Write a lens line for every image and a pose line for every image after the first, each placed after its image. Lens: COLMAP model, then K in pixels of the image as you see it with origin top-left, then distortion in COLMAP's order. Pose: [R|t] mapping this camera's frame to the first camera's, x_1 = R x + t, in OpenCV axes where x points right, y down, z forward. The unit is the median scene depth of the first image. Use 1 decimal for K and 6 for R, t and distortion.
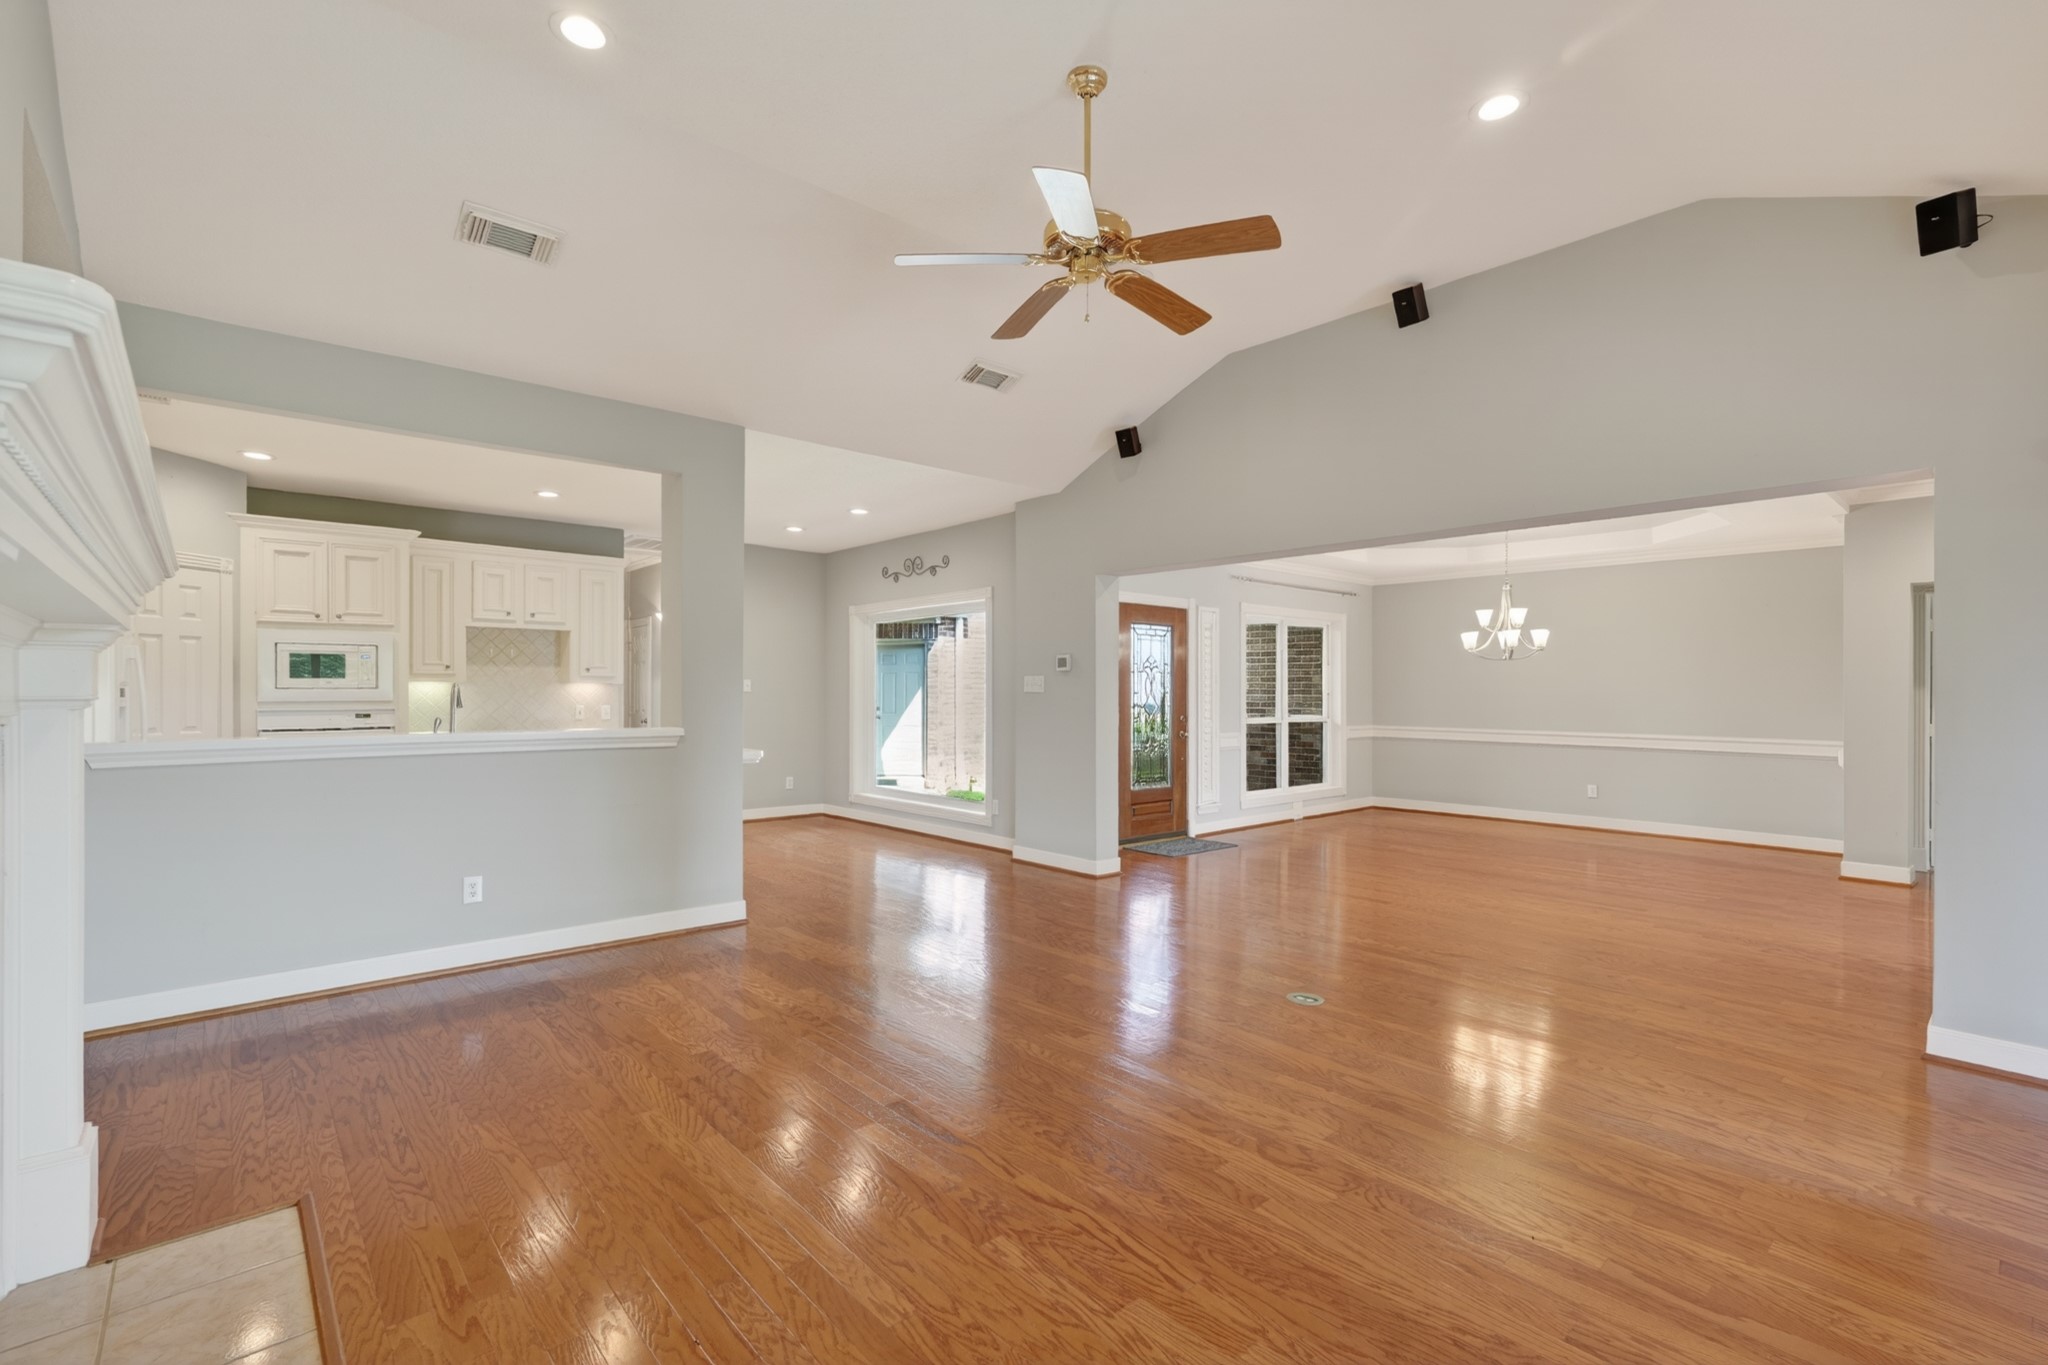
lens RADIAL K [[908.1, 0, 1023.8], [0, 908.1, 686.1], [0, 0, 1]] dist [-0.012396, 0.007028]
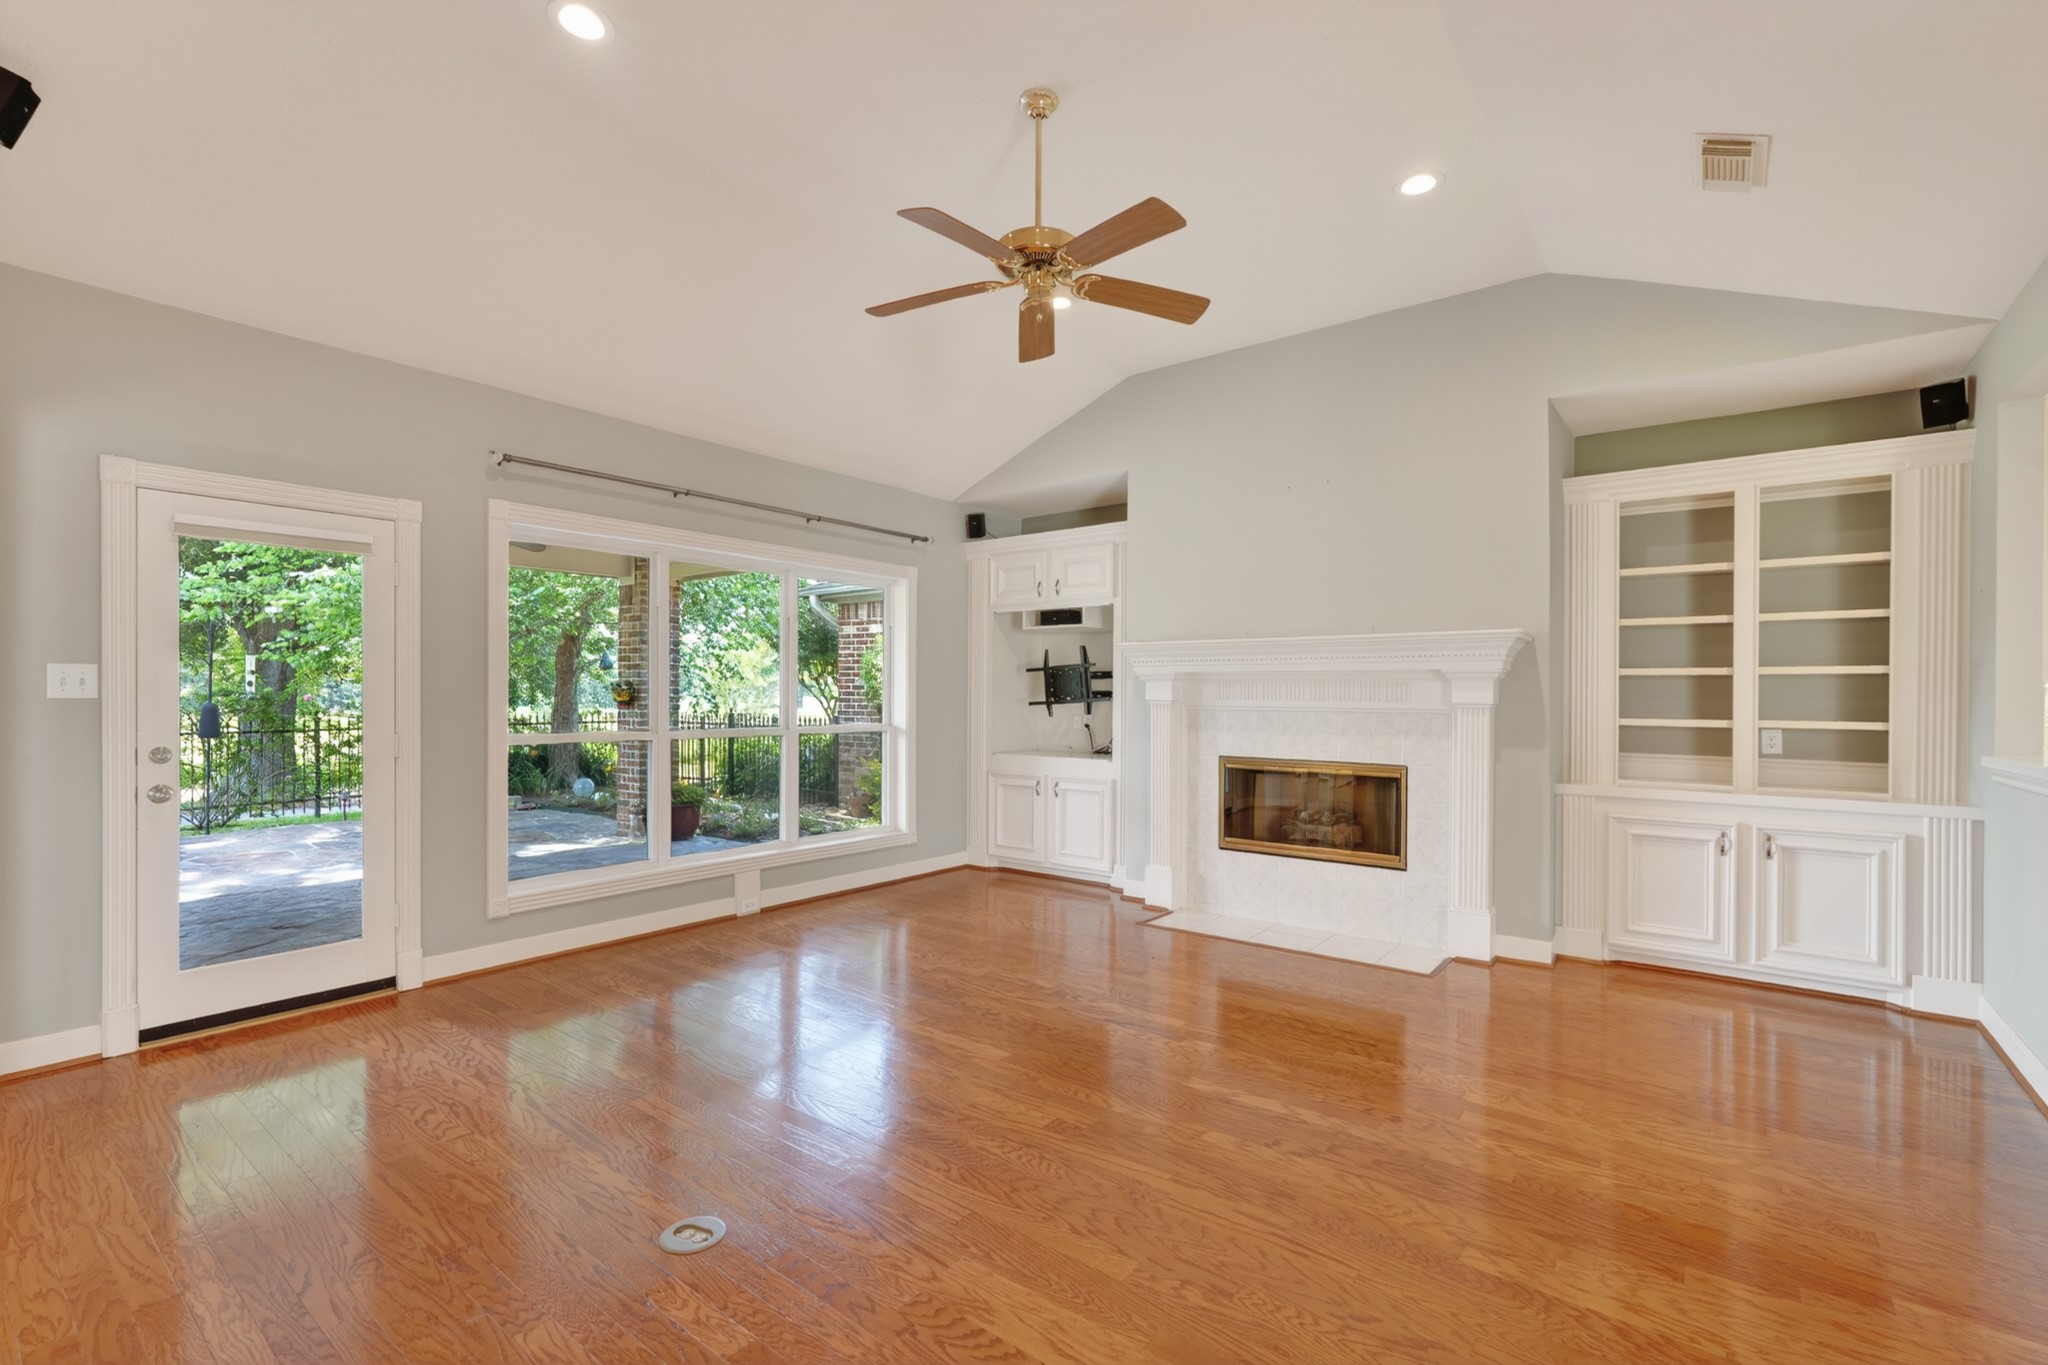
lens RADIAL K [[908.1, 0, 1019.4], [0, 908.1, 702.2], [0, 0, 1]] dist [-0.012396, 0.007028]
pose [[-0.984478, -0.007135, -0.175361, 0.102101], [-0.007843, 0.999964, 0.003346, 0.004031], [0.175331, 0.004669, -0.984498, 0.778671]]
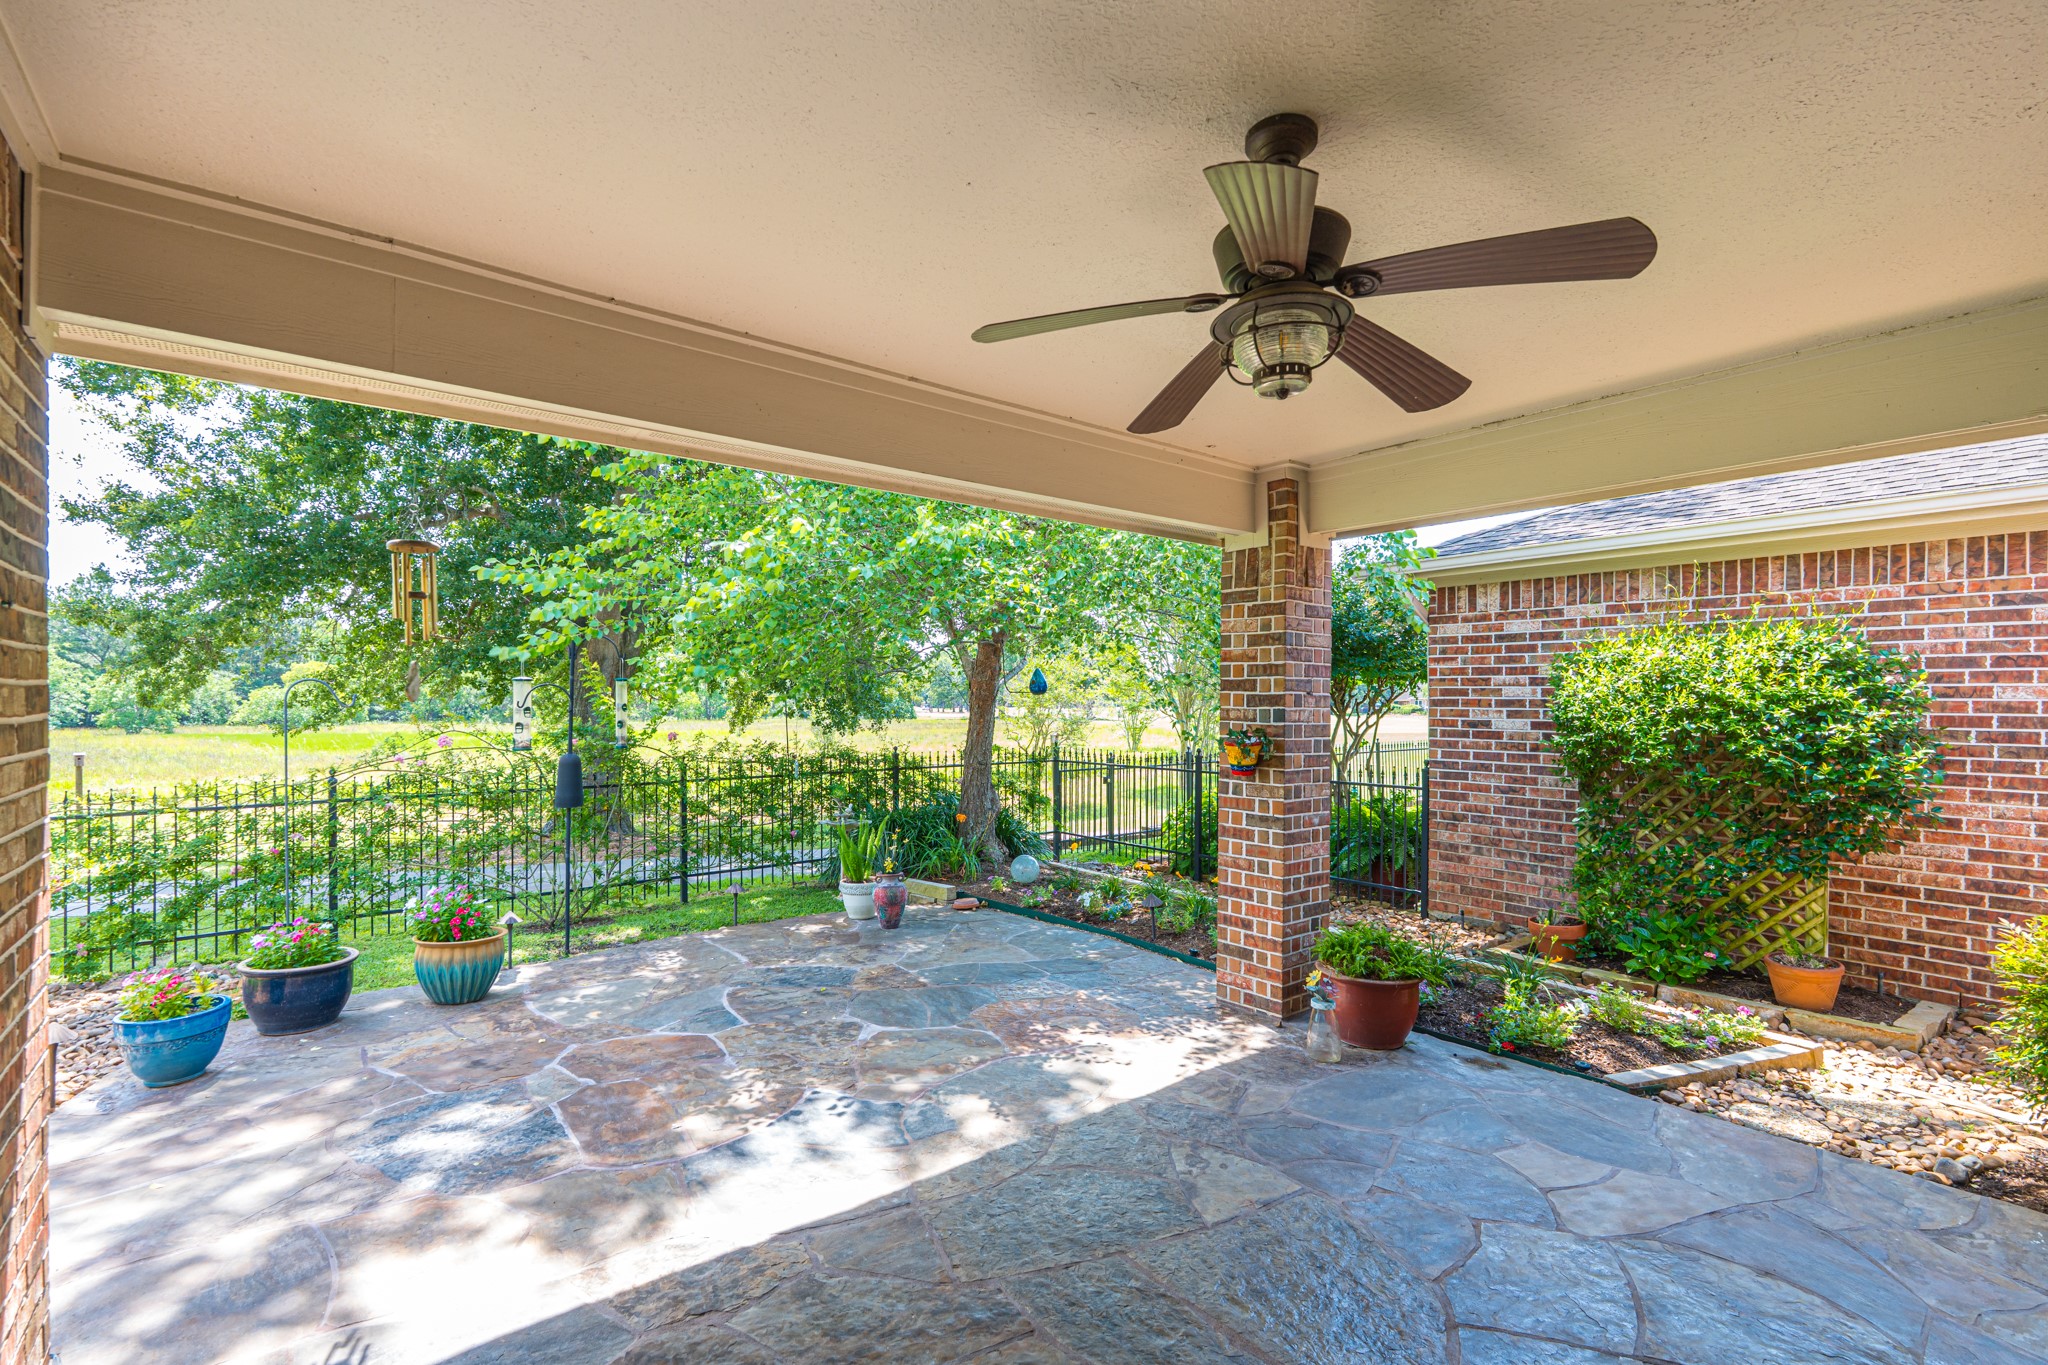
lens RADIAL K [[900.7, 0, 1015.5], [0, 900.7, 696.7], [0, 0, 1]] dist [-0.003357, 0.000394]
pose [[-0.998618, -0.007923, 0.051961, 0.501424], [-0.008494, 0.999906, -0.010781, -0.026544], [-0.051870, -0.011207, -0.998591, 0.203993]]
